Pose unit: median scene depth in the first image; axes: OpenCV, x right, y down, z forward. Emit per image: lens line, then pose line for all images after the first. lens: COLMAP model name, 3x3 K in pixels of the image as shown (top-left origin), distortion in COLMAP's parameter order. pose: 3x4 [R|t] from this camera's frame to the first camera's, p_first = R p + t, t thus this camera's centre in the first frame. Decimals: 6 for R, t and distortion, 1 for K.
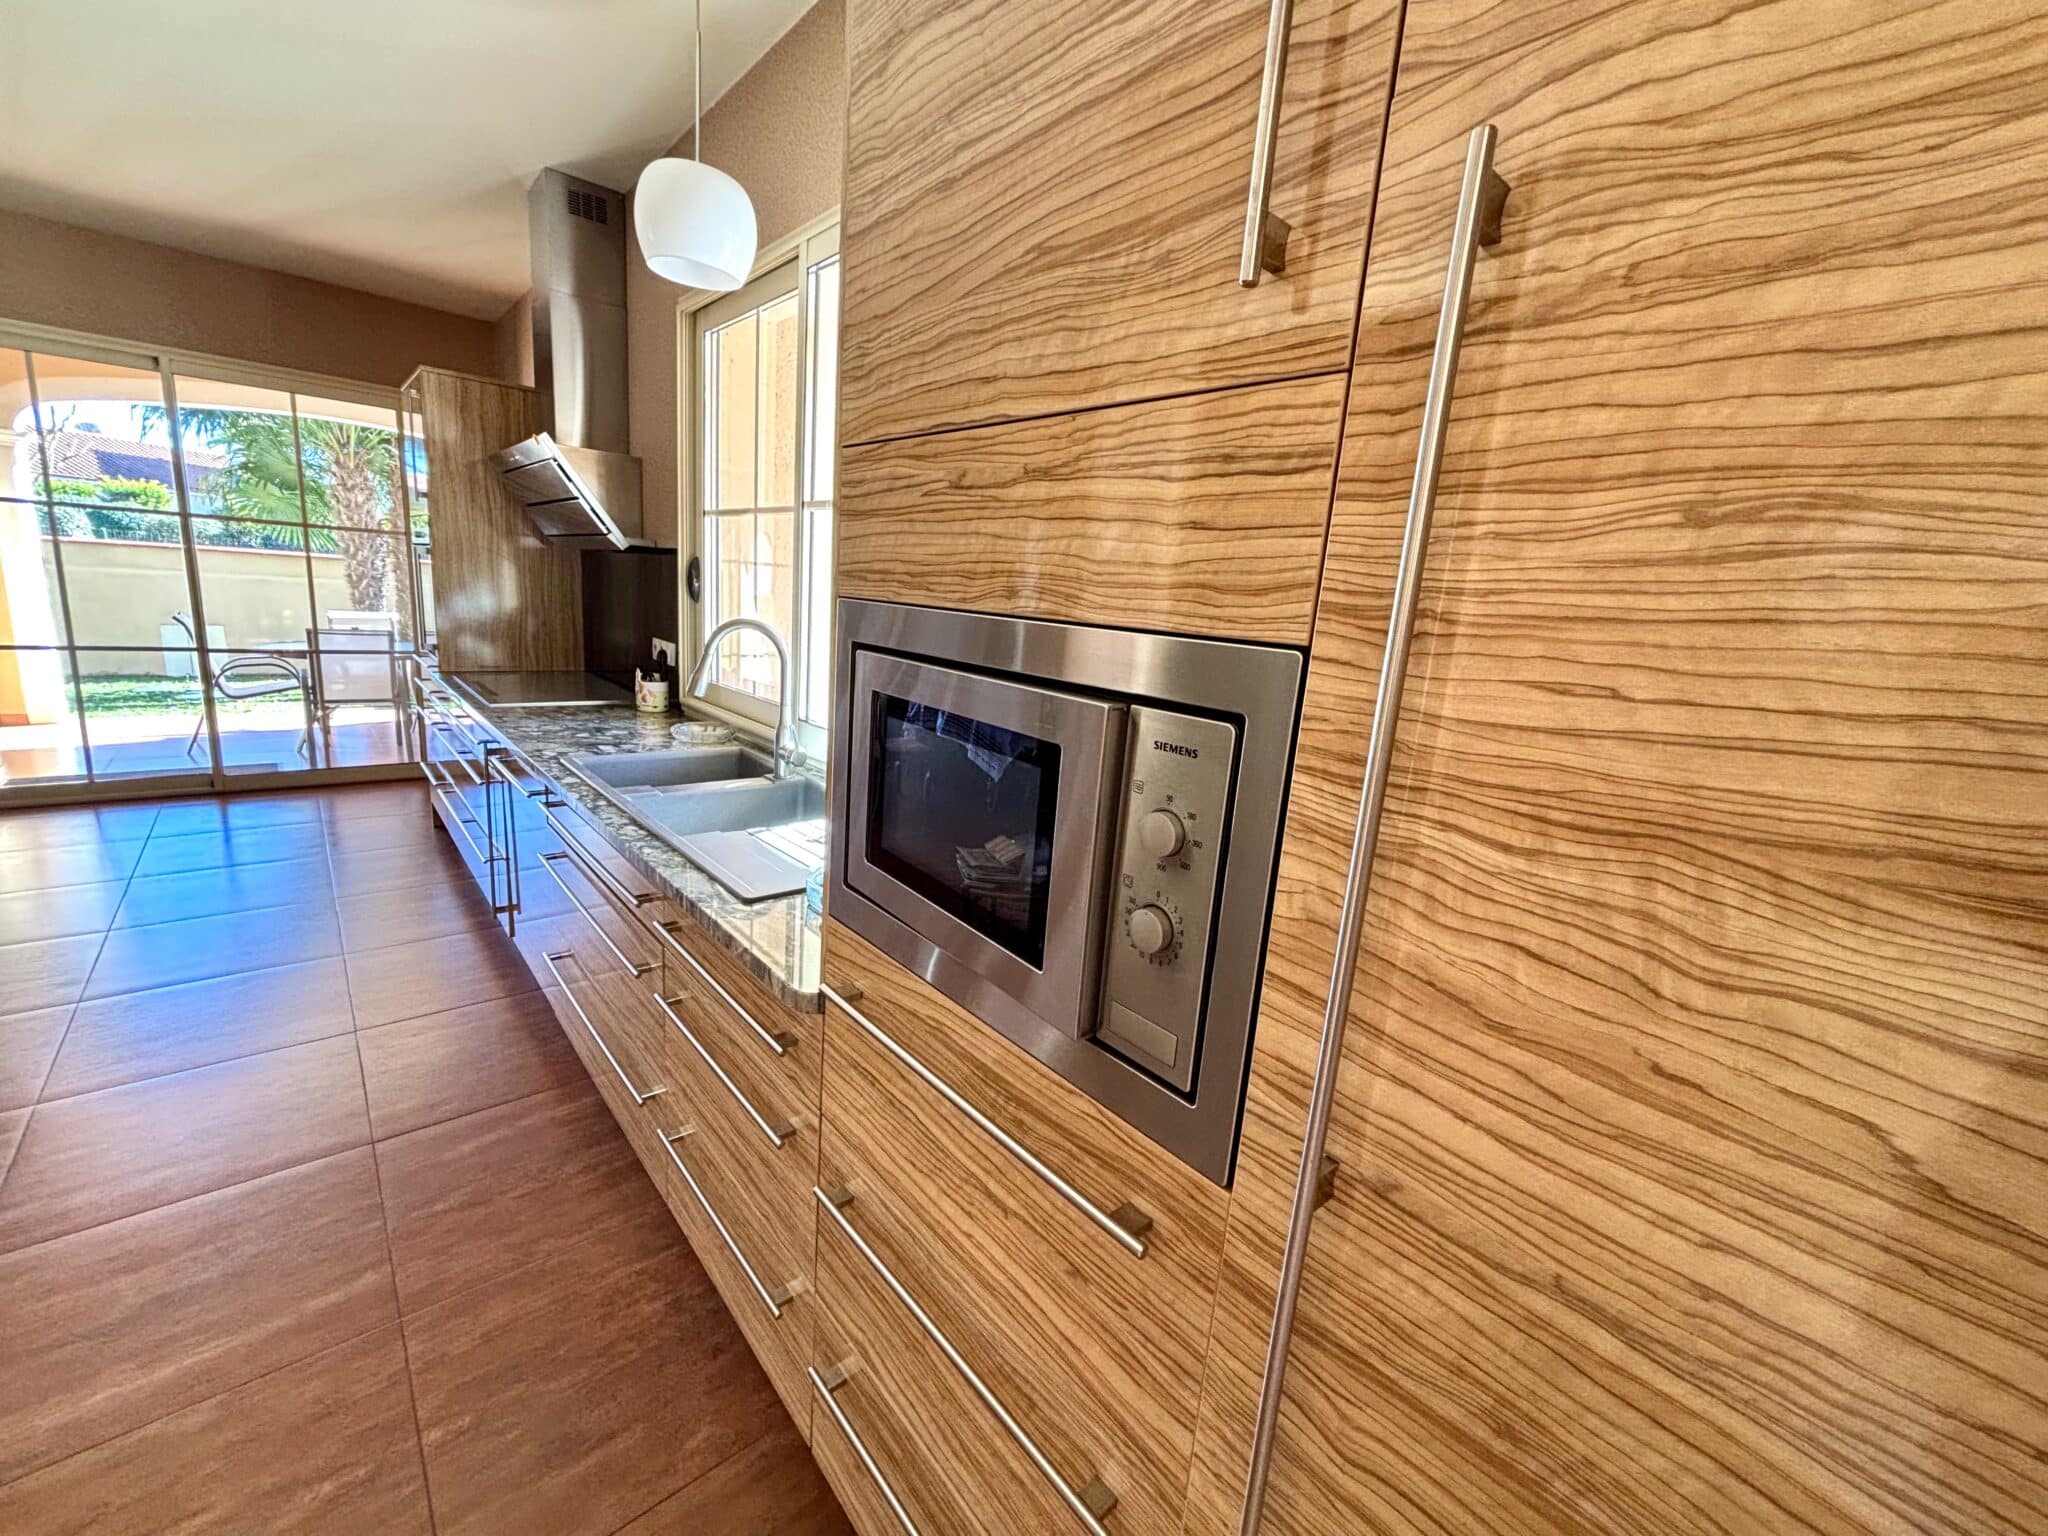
lens RADIAL K [[830.9, 0, 1019.1], [0, 830.9, 776.1], [0, 0, 1]] dist [0.002474, 0.000165]
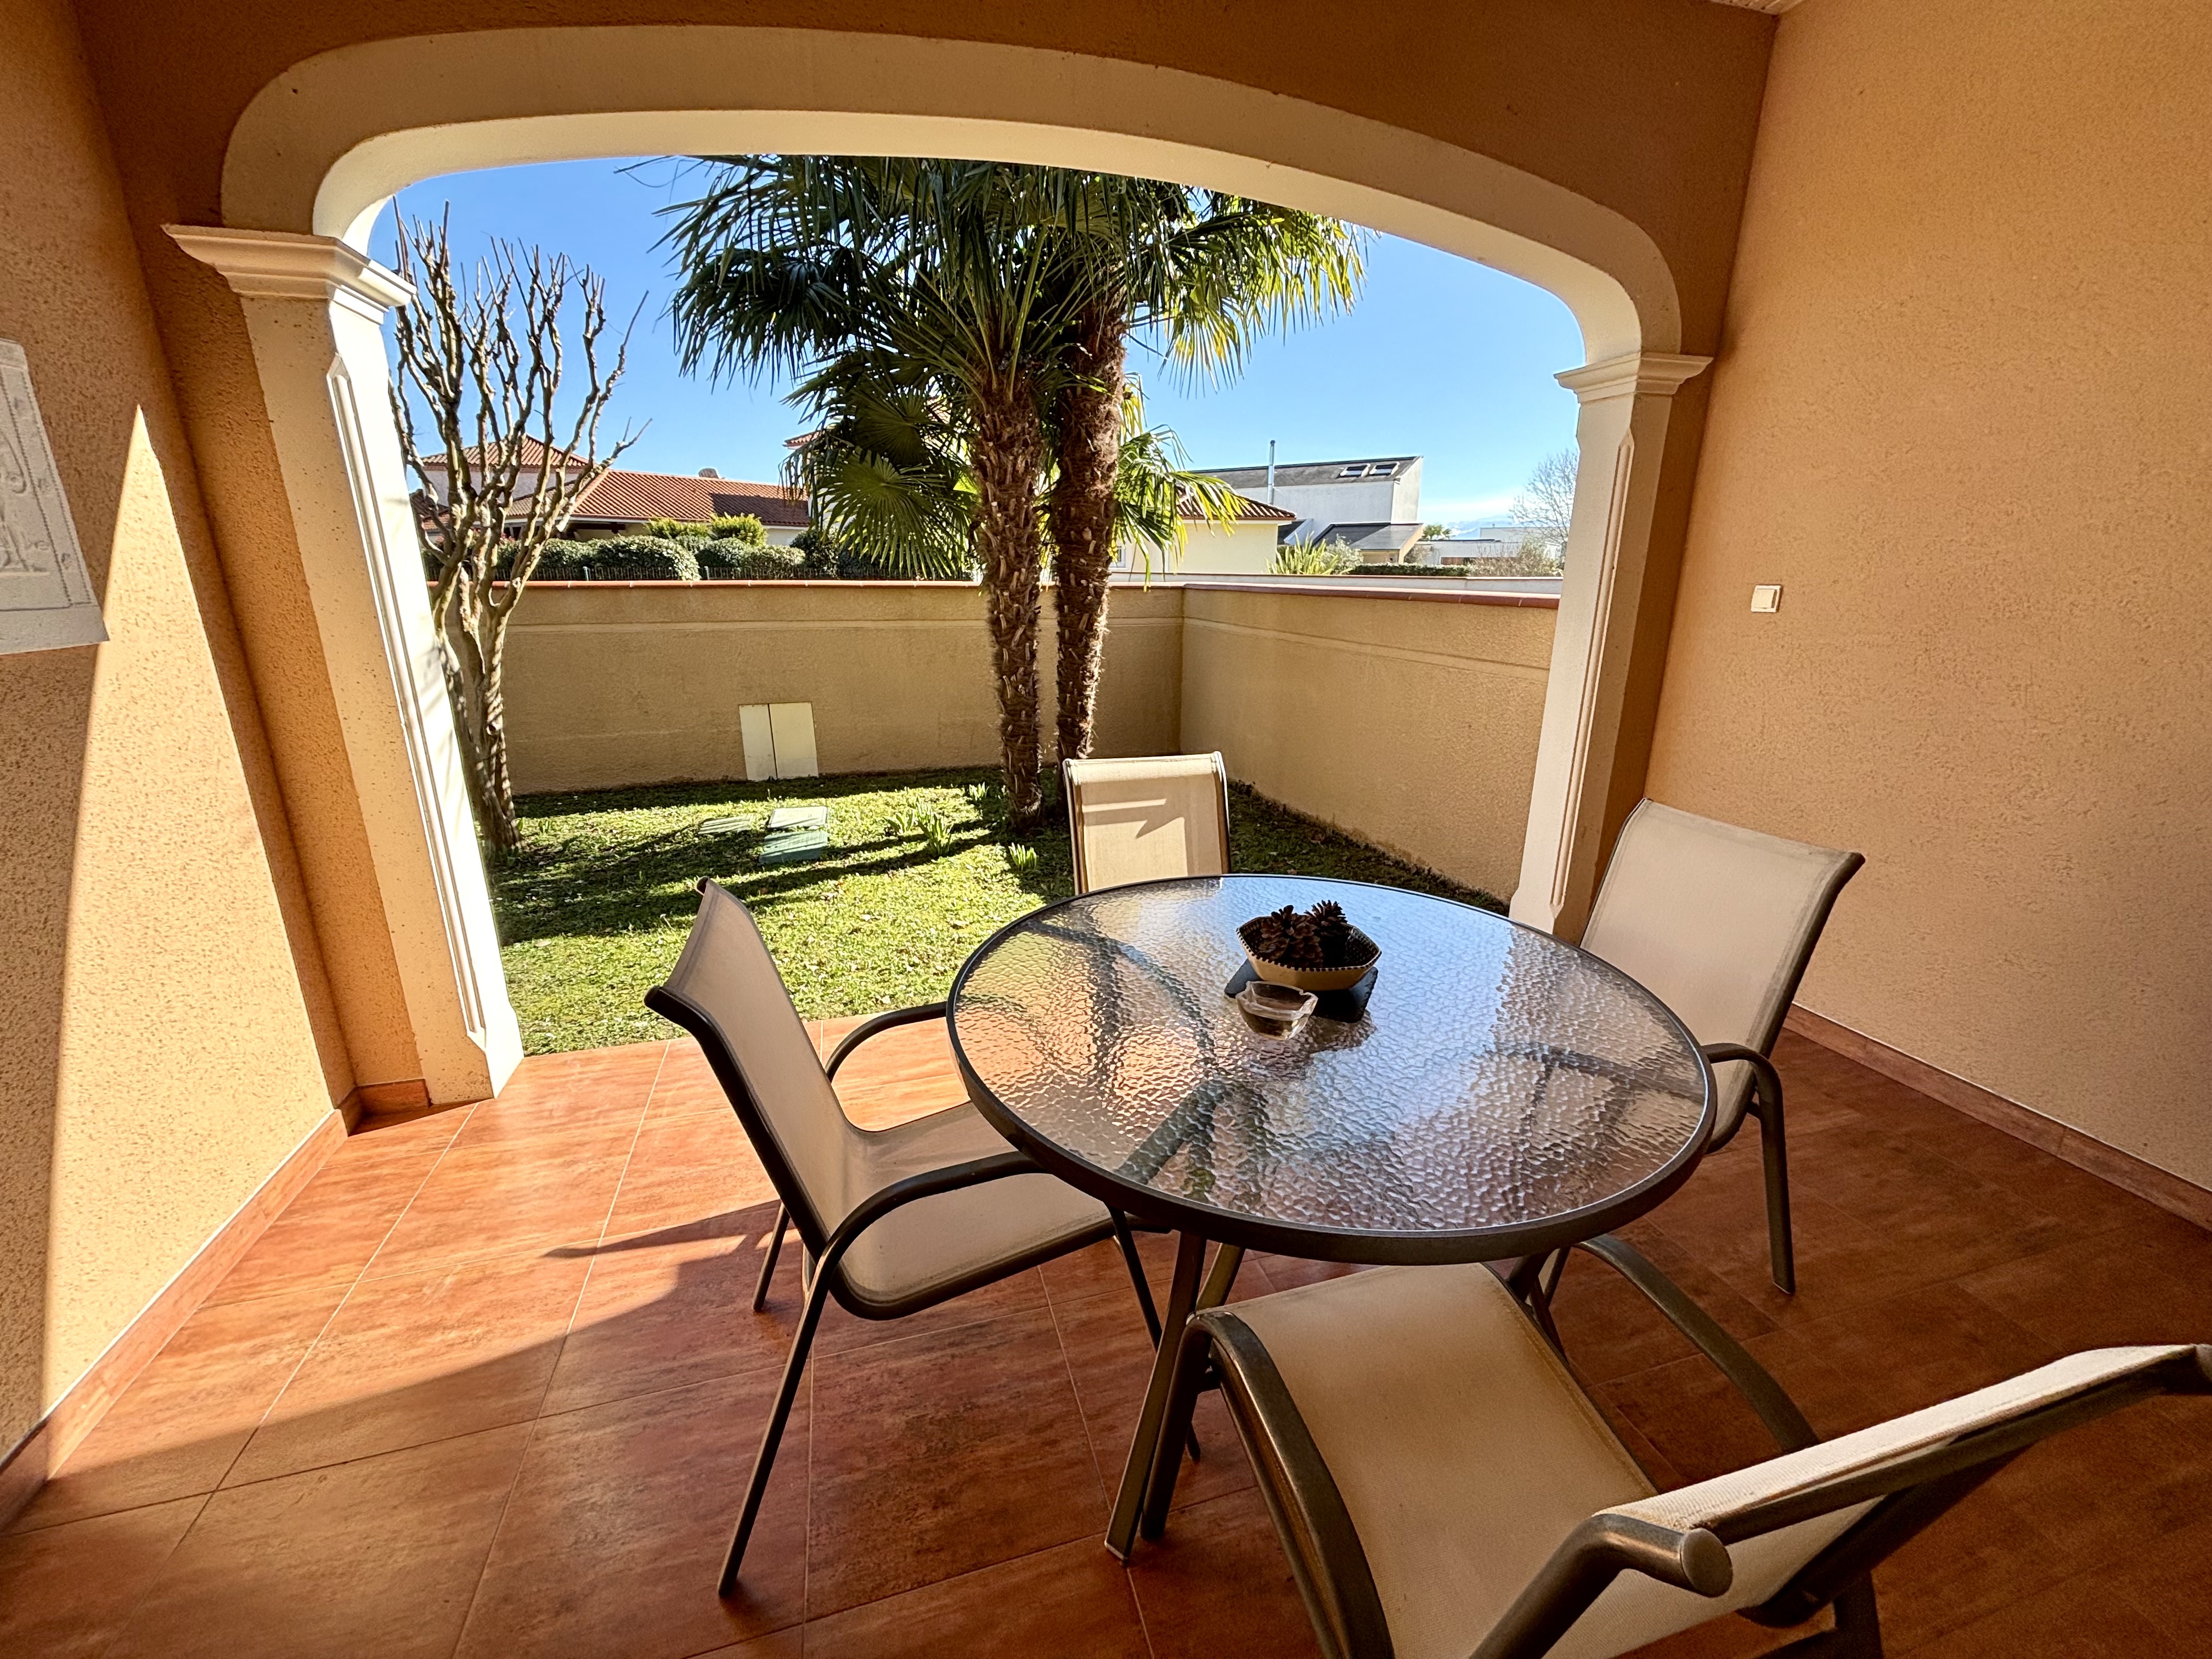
lens RADIAL K [[897.4, 0, 1104.7], [0, 897.4, 824.0], [0, 0, 1]] dist [0.002474, 0.000165]
pose [[0.905305, 0.045239, -0.422347, -0.493639], [-0.025170, 0.998279, 0.052976, -0.143960], [0.424016, -0.037329, 0.904885, 0.511803]]
